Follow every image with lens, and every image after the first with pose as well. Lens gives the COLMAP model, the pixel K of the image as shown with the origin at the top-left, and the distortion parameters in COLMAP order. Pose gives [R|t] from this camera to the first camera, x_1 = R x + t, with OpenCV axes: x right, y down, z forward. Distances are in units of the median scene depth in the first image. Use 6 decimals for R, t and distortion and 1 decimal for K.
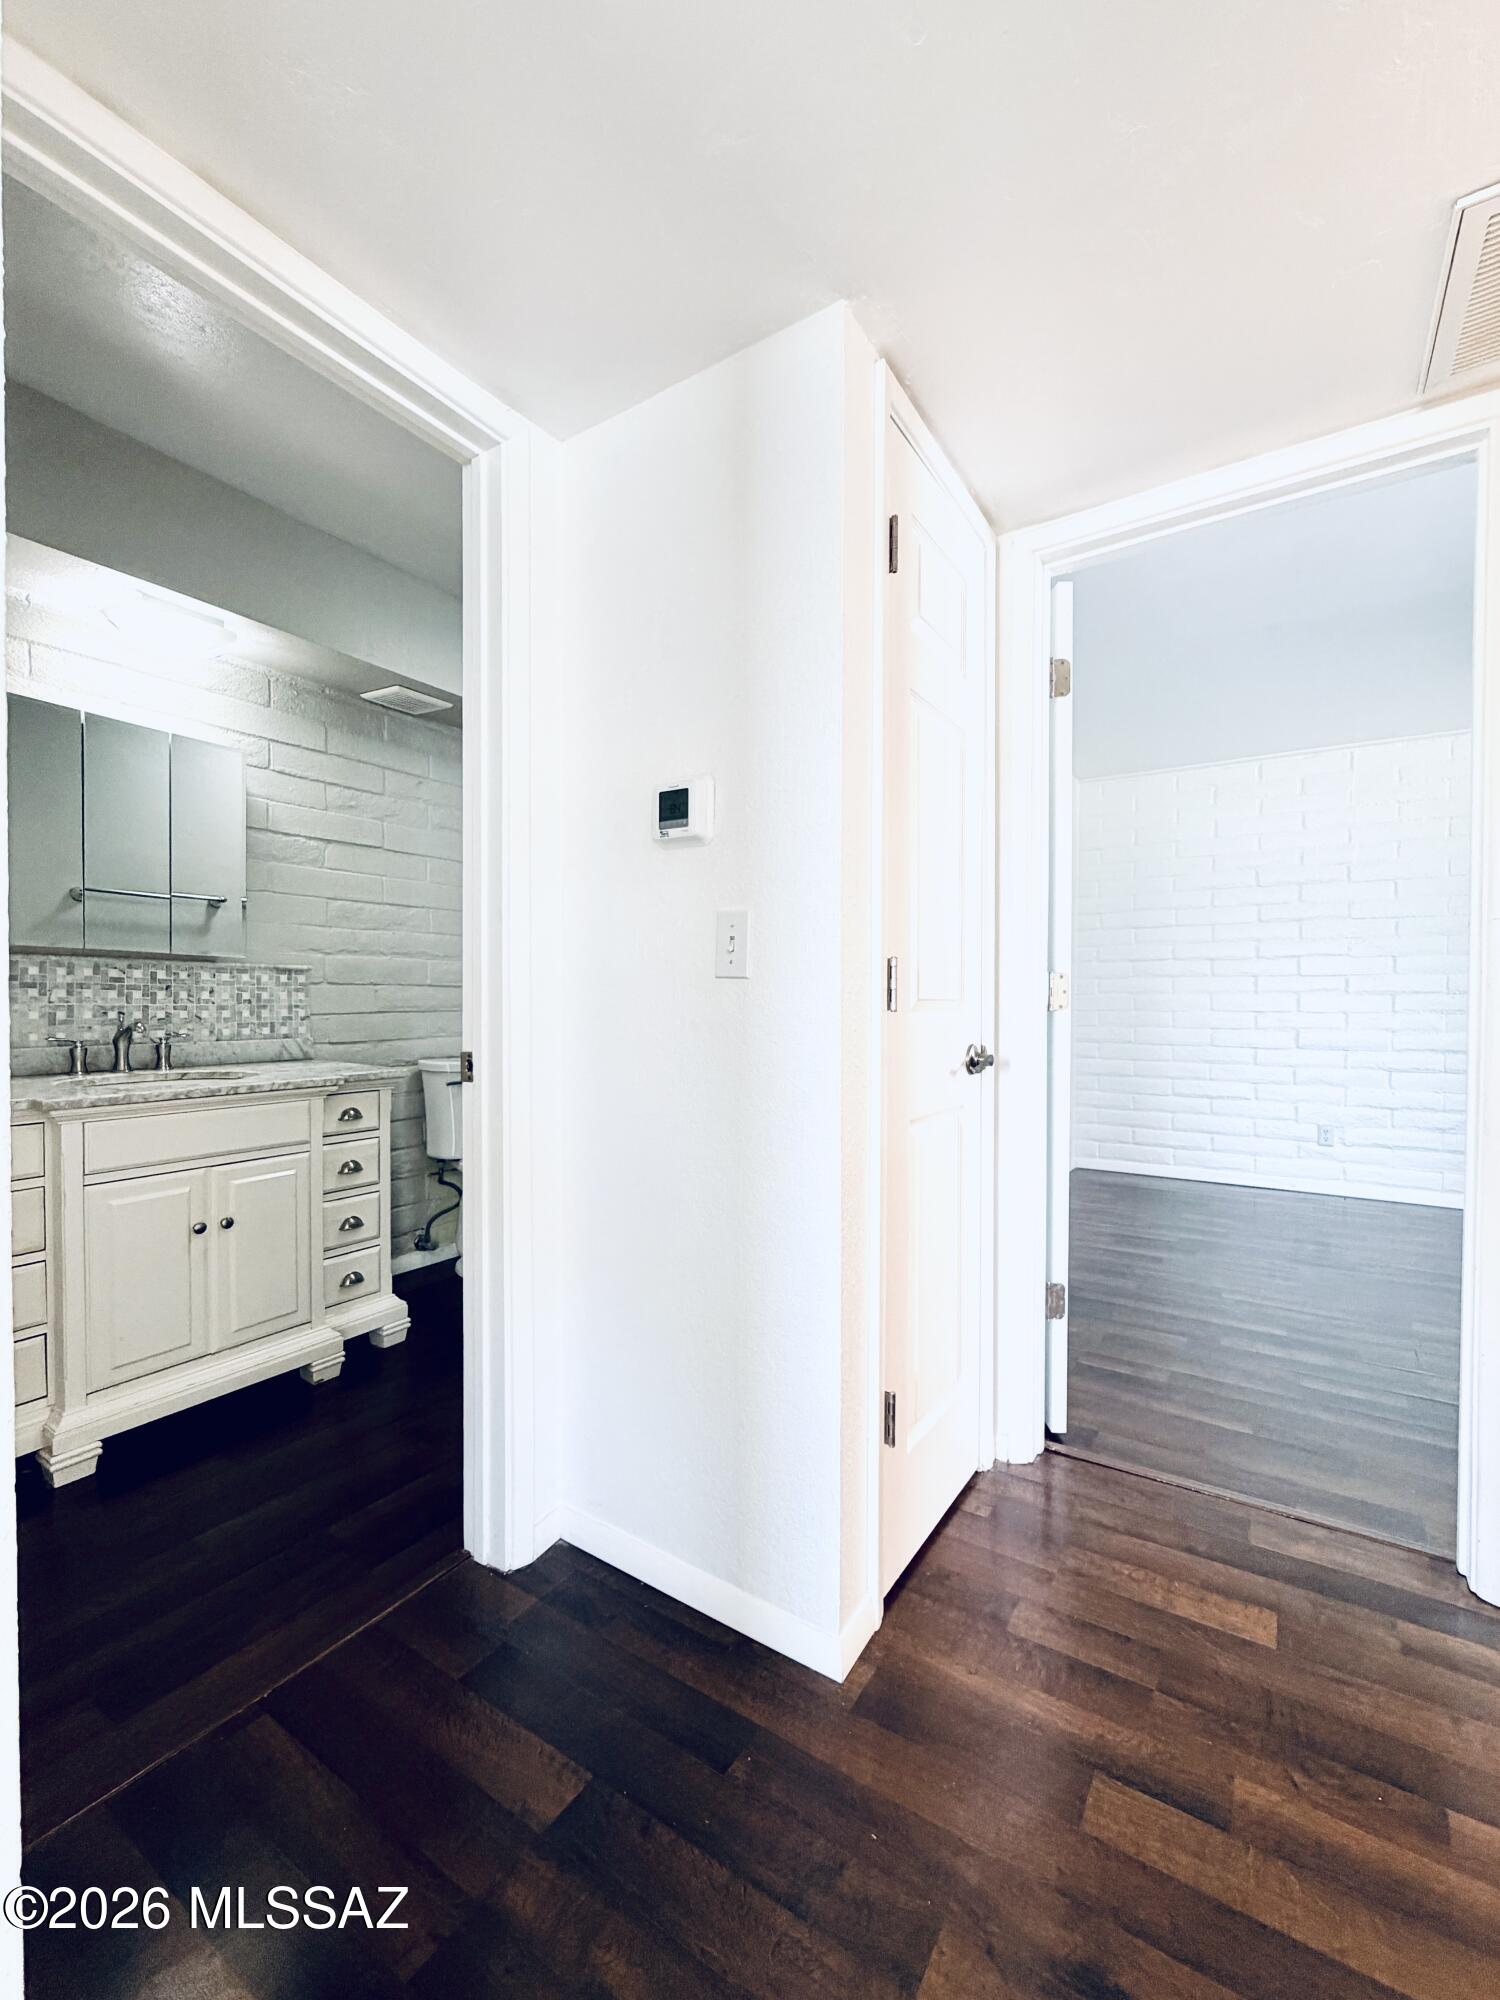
lens RADIAL K [[837.6, 0, 753.6], [0, 837.6, 1012.8], [0, 0, 1]] dist [0.000914, -0.000100]
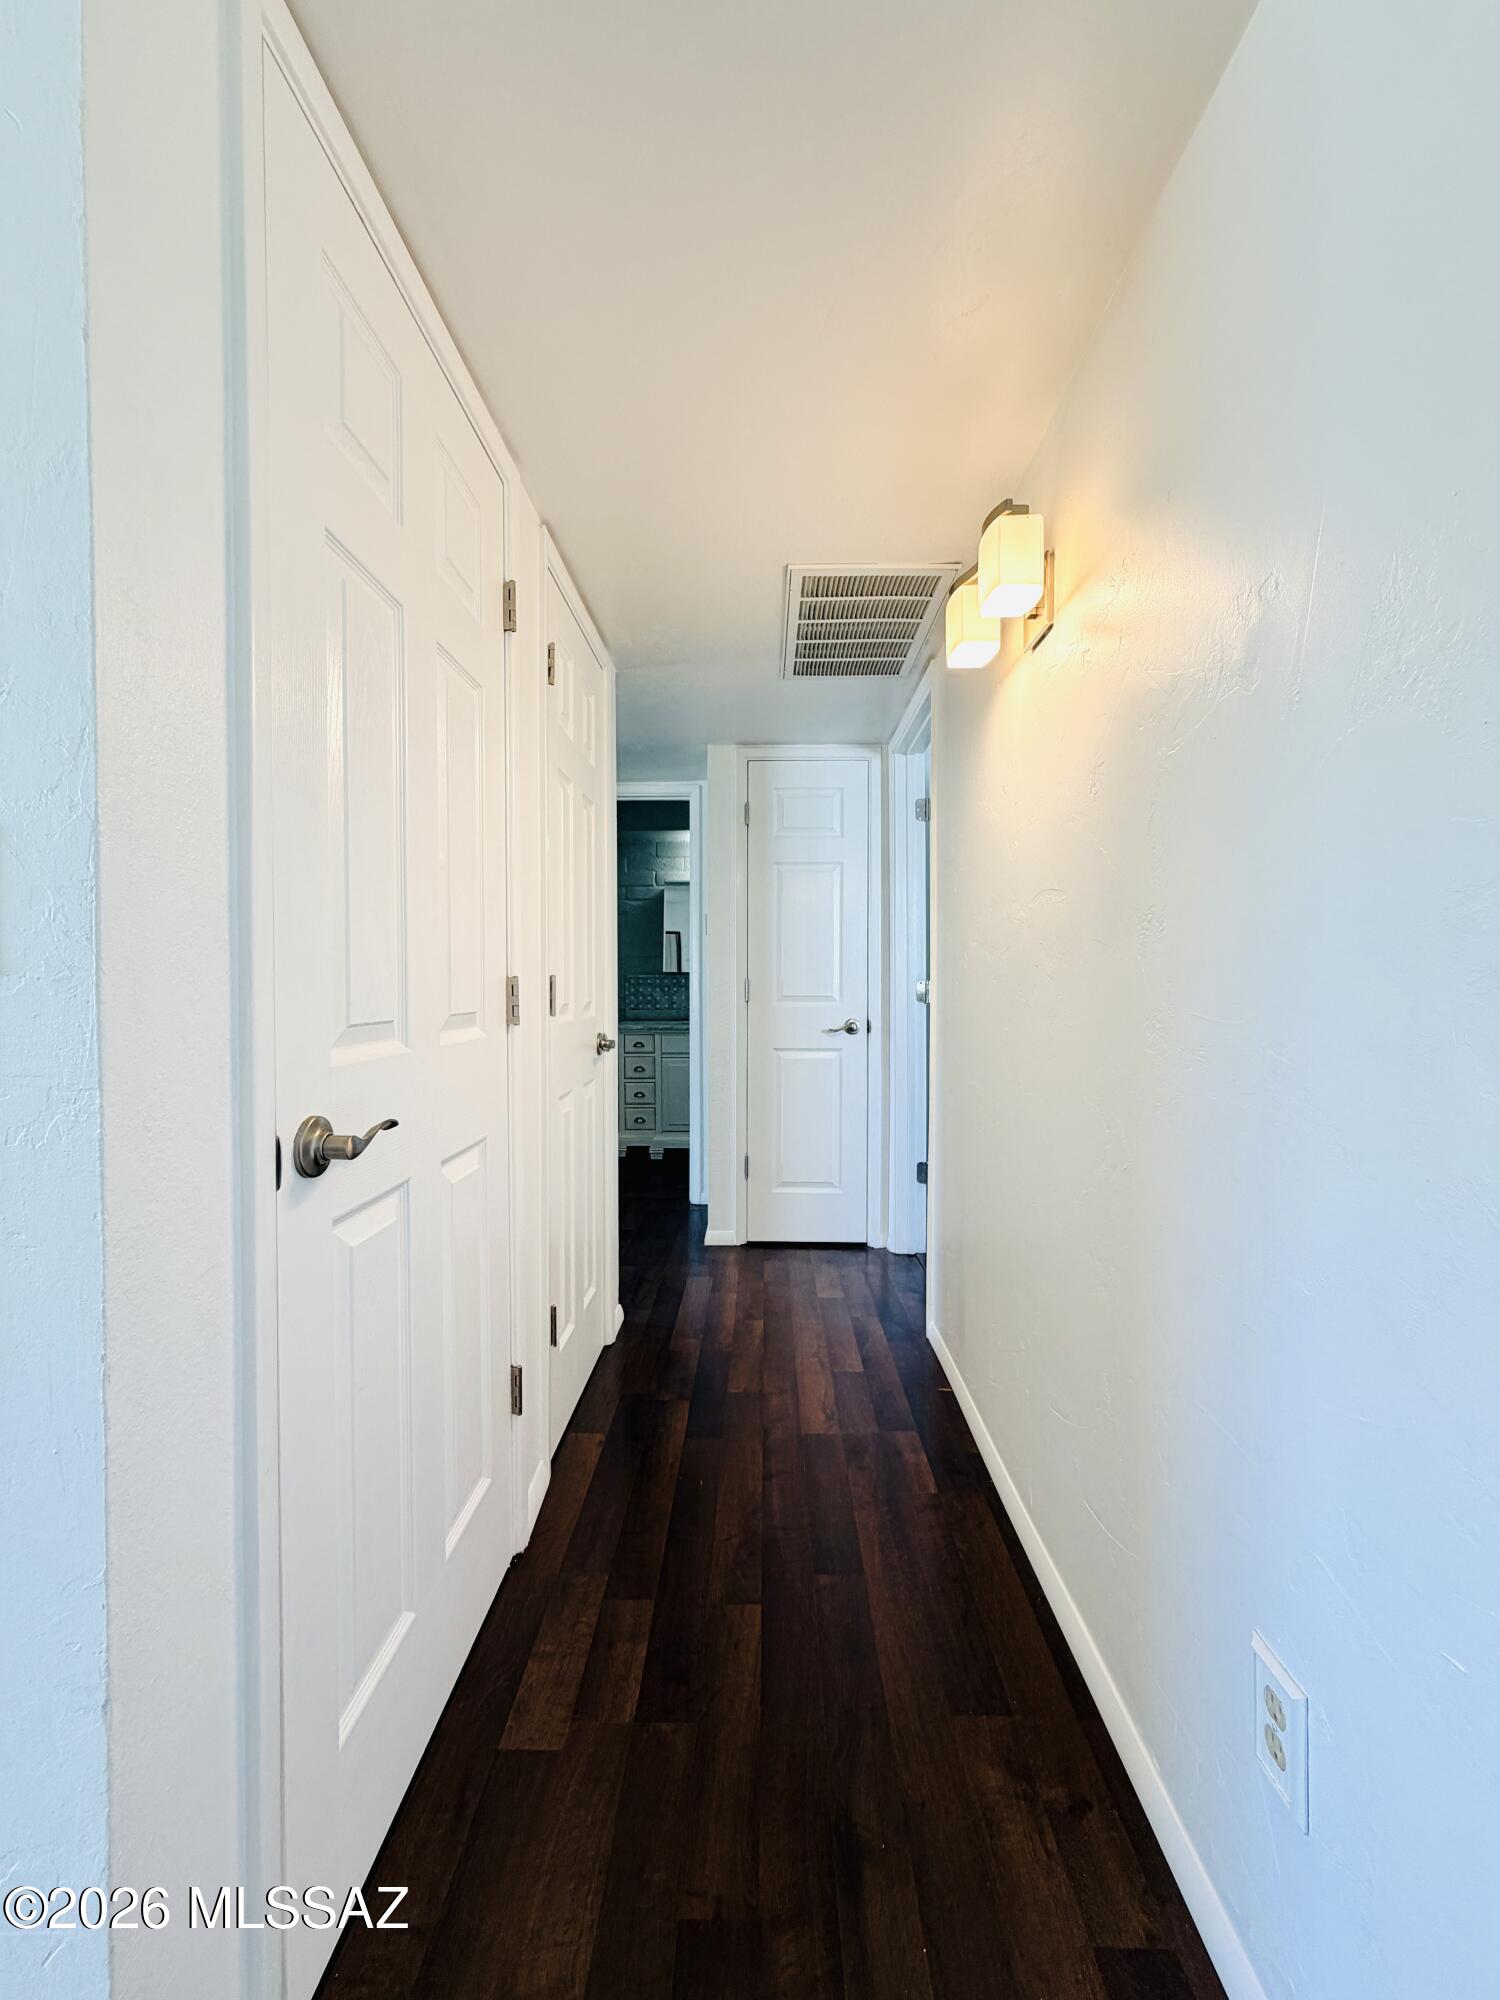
lens RADIAL K [[796.6, 0, 749.5], [0, 796.6, 992.2], [0, 0, 1]] dist [-0.000828, 0.000019]
pose [[0.526600, 0.006598, -0.850088, 1.269941], [-0.012543, 0.999921, -0.000009, -0.015943], [0.850021, 0.010668, 0.526641, -0.134059]]
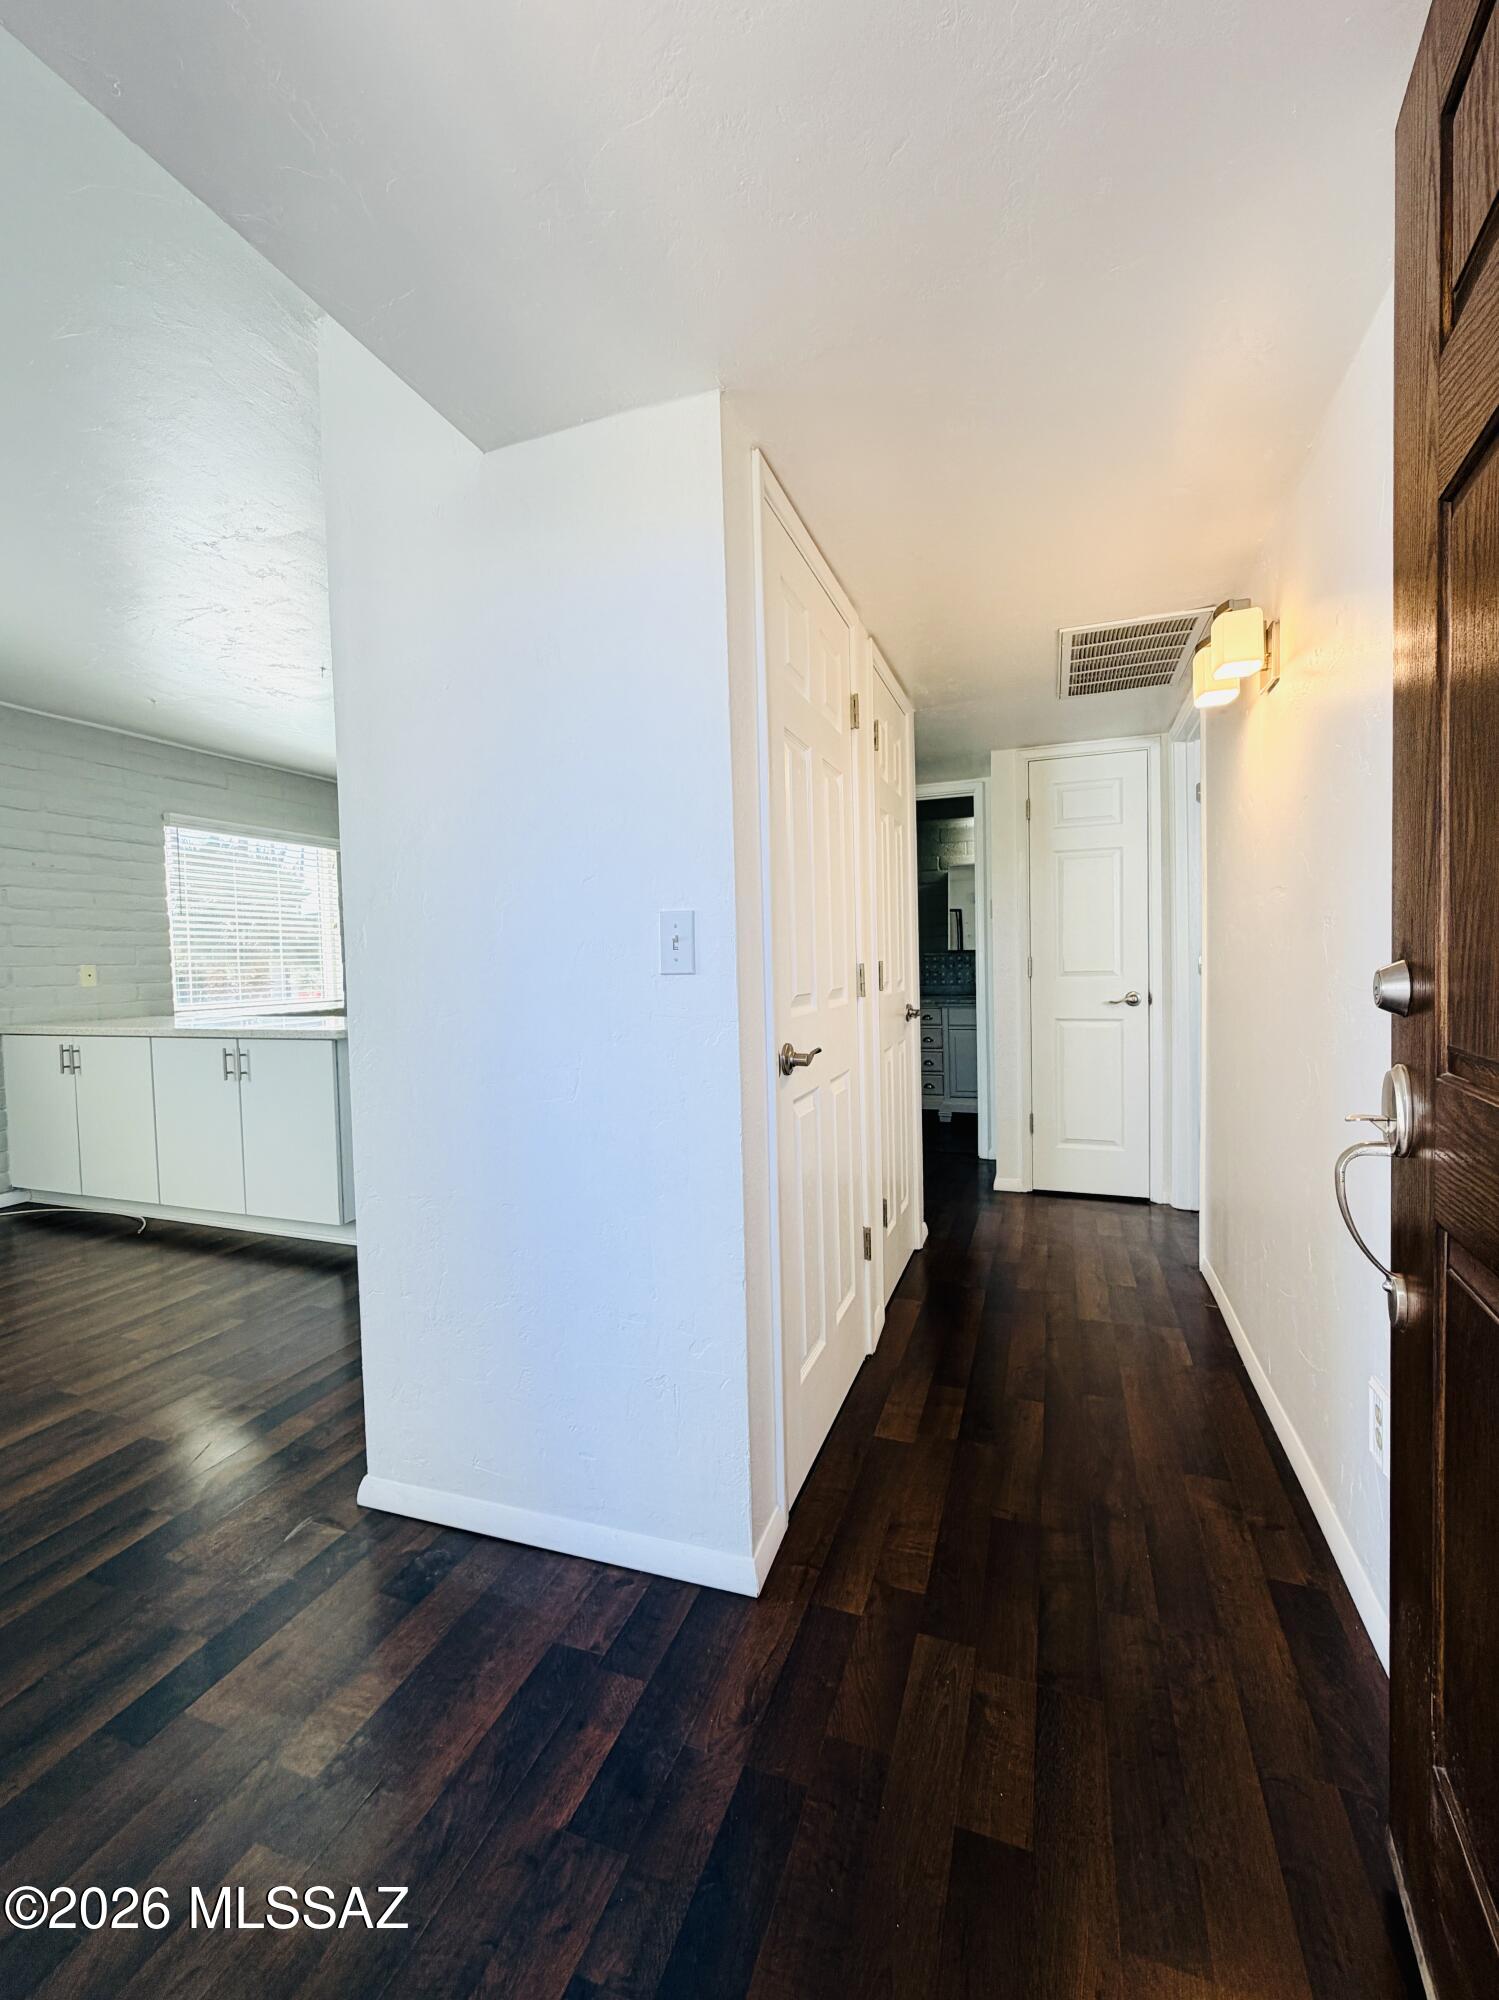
lens RADIAL K [[826.9, 0, 749.5], [0, 826.9, 990.5], [0, 0, 1]] dist [-0.000237, 0.000022]
pose [[0.220158, 0.025705, -0.975125, 1.545835], [0.007605, 0.999577, 0.028066, -0.022875], [0.975434, -0.013595, 0.219870, -0.298930]]
